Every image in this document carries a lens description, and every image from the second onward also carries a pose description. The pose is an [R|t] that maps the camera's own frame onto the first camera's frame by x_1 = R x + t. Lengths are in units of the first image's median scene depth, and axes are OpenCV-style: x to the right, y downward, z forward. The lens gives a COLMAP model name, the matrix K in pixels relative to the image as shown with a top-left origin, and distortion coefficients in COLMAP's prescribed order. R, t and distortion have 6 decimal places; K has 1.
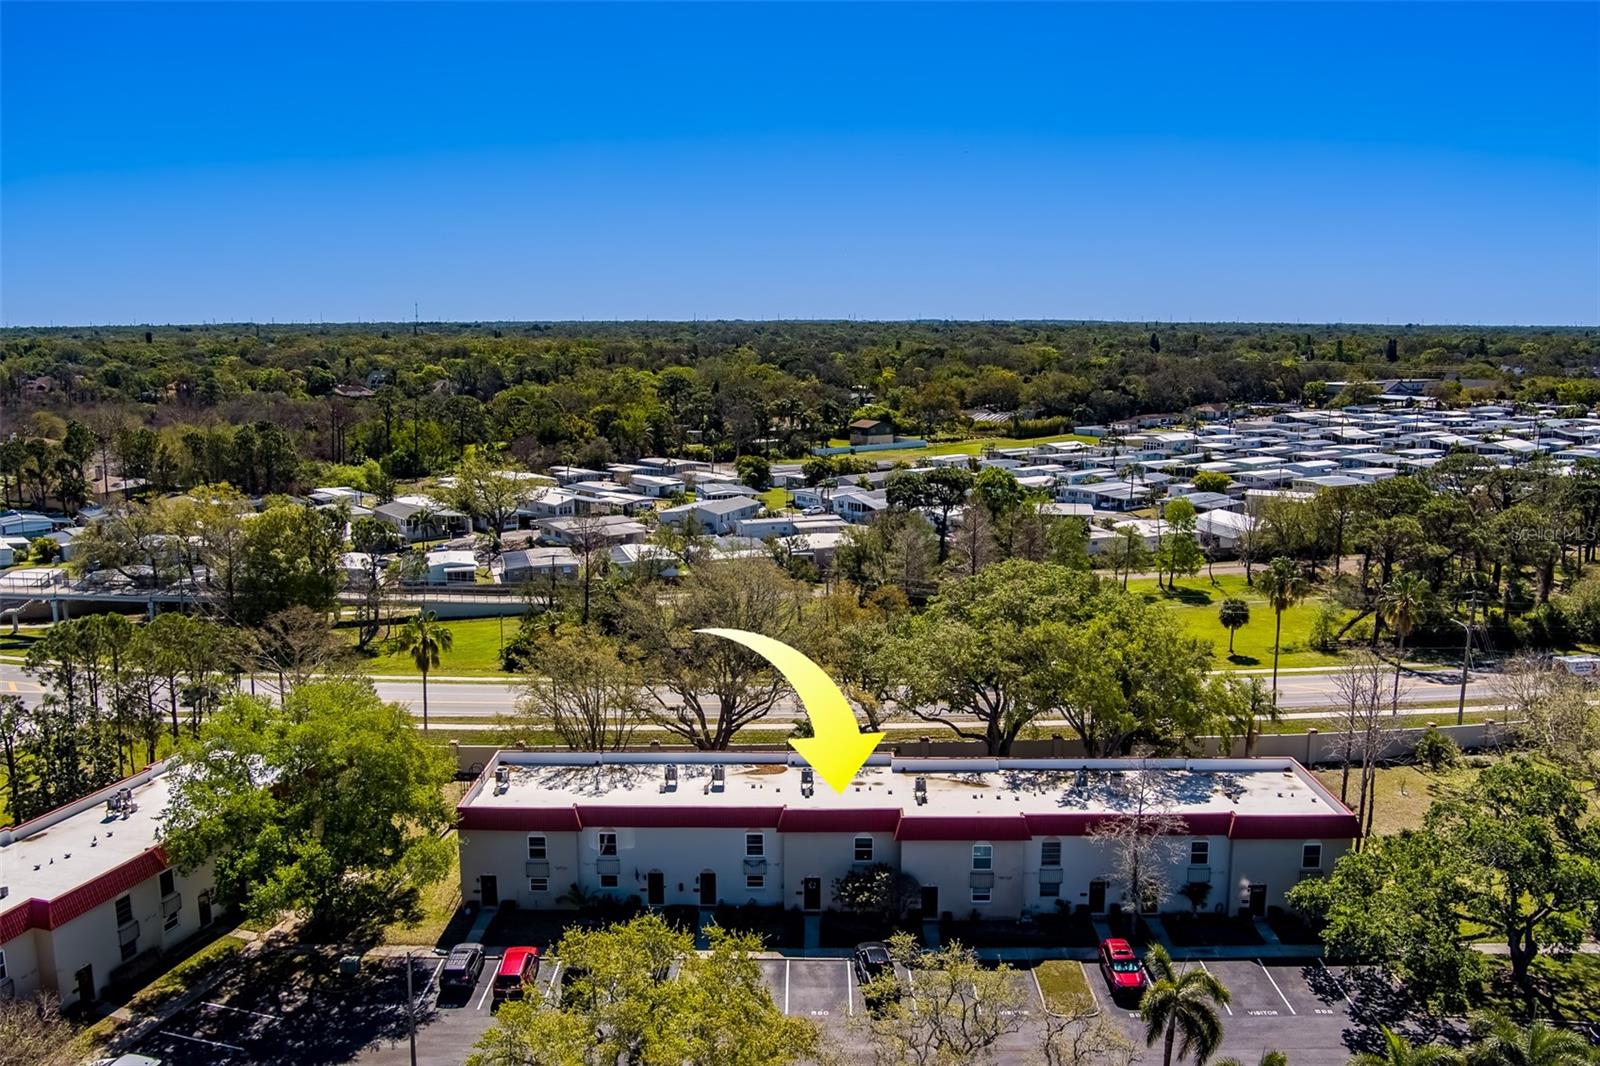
lens RADIAL K [[1317.2, 0, 772.0], [0, 1317.2, 534.6], [0, 0, 1]] dist [-0.056475, 0.005752]
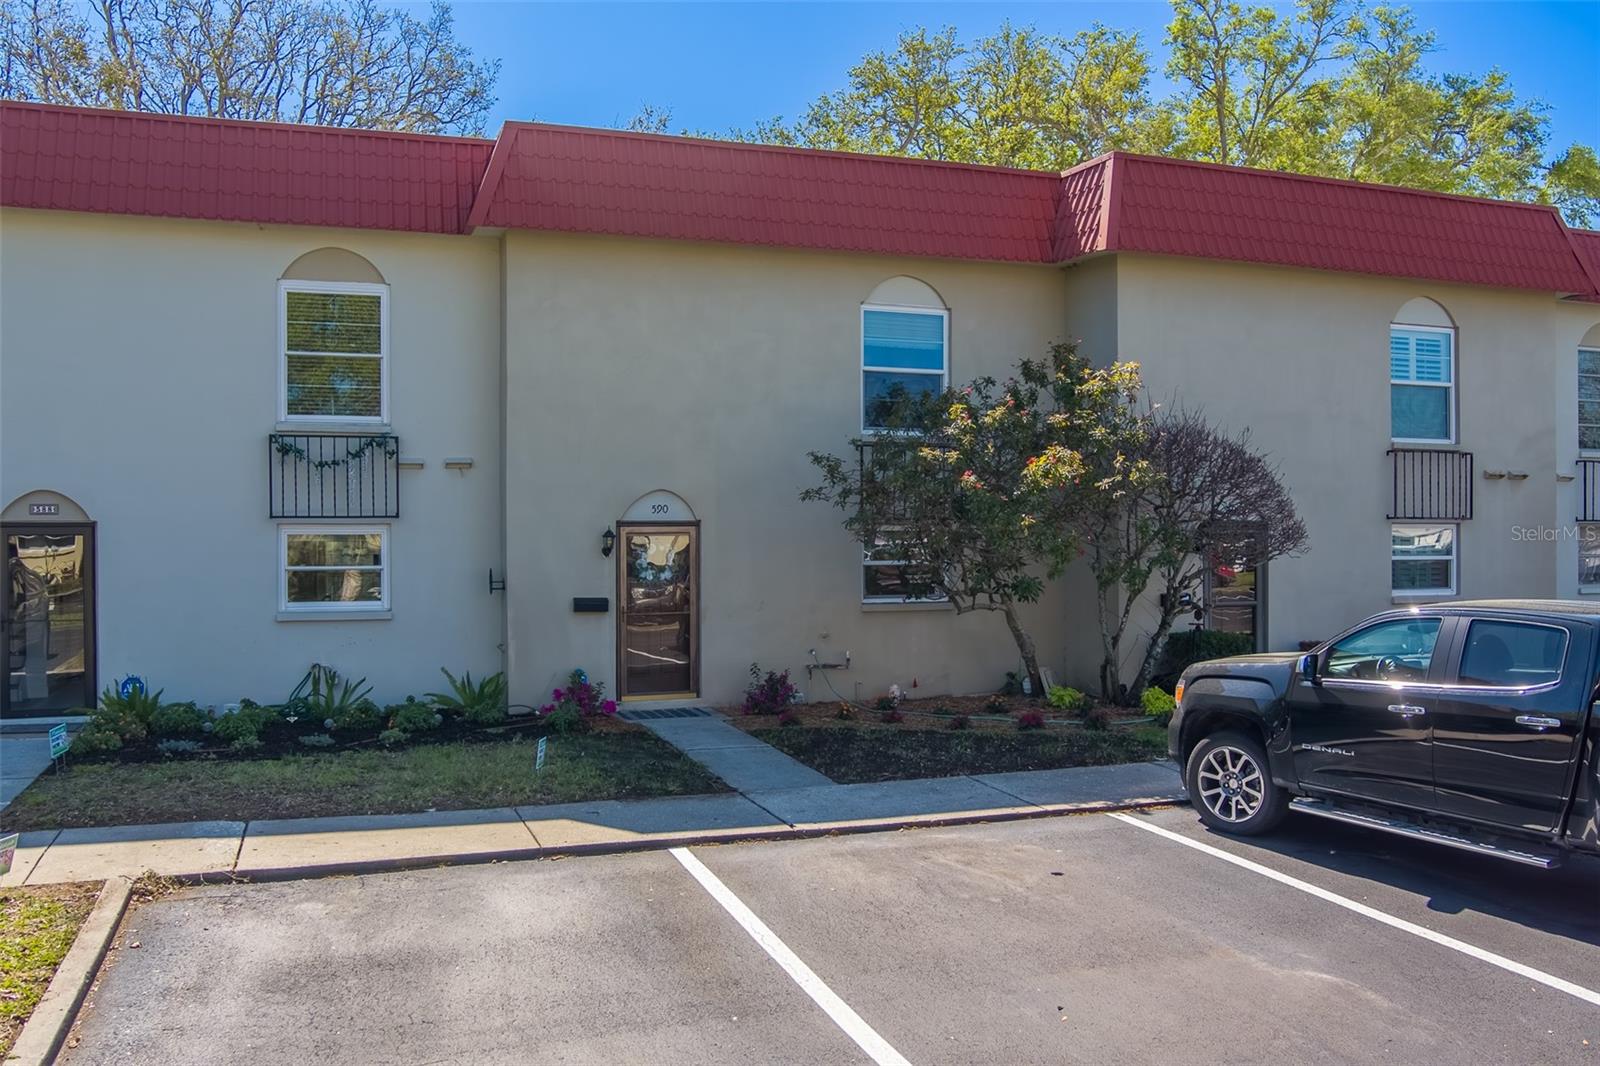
lens RADIAL K [[1335.8, 0, 810.8], [0, 1335.8, 528.0], [0, 0, 1]] dist [-0.057571, 0.004866]
pose [[0.931441, 0.007207, 0.363820, -0.007420], [0.050145, 0.987724, -0.147945, 0.117843], [-0.360420, 0.156046, 0.919645, 0.329085]]
